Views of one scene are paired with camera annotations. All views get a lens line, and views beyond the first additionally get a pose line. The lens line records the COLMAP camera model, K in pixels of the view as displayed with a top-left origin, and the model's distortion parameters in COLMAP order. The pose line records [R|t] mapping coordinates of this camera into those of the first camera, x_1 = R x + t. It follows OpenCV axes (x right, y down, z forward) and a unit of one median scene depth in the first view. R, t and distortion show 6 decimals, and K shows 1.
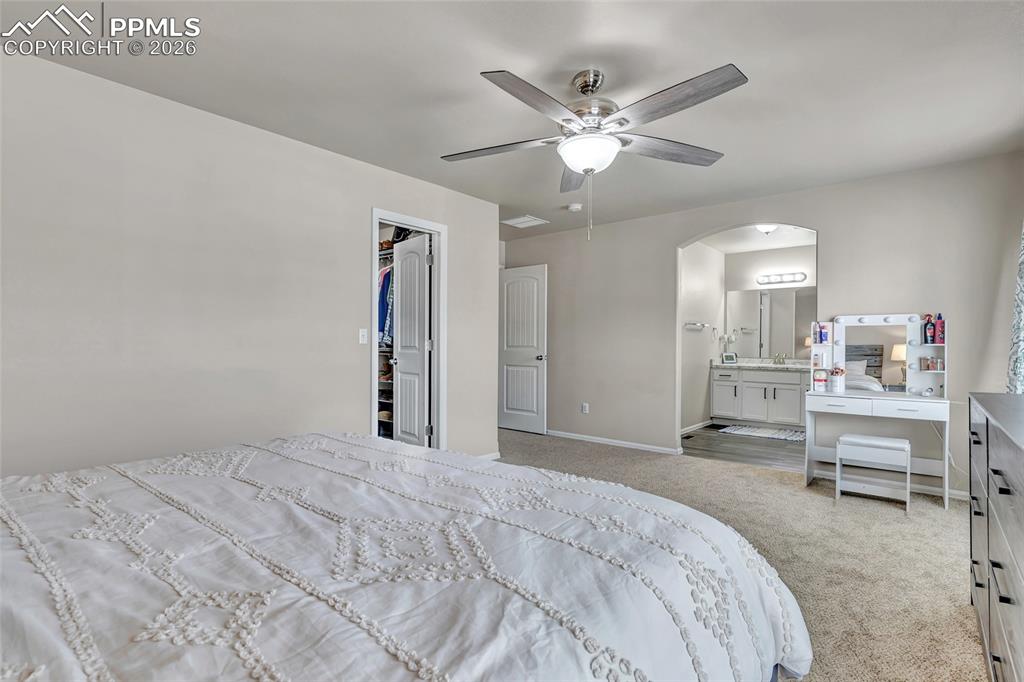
lens RADIAL K [[491.8, 0, 527.4], [0, 491.8, 347.9], [0, 0, 1]] dist [0.006271, 0.000303]
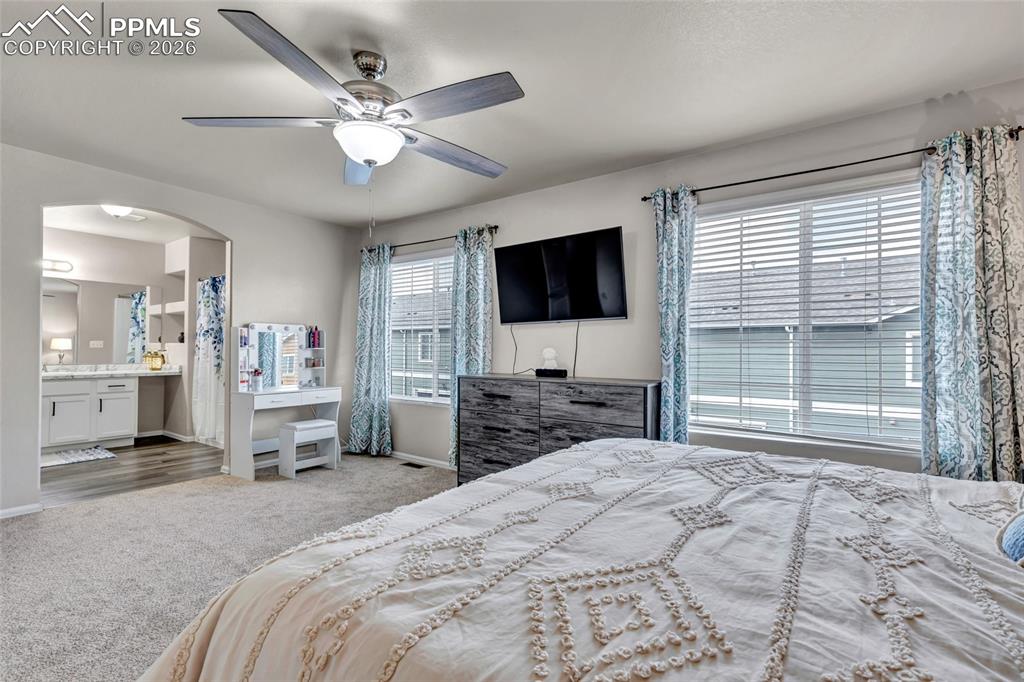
lens RADIAL K [[464.0, 0, 510.1], [0, 464.0, 347.2], [0, 0, 1]] dist [0.005954, -0.001773]
pose [[-0.054392, 0.001188, 0.998519, -0.408913], [0.002497, 0.999996, -0.001054, -0.006295], [-0.998517, 0.002436, -0.054395, 0.425881]]
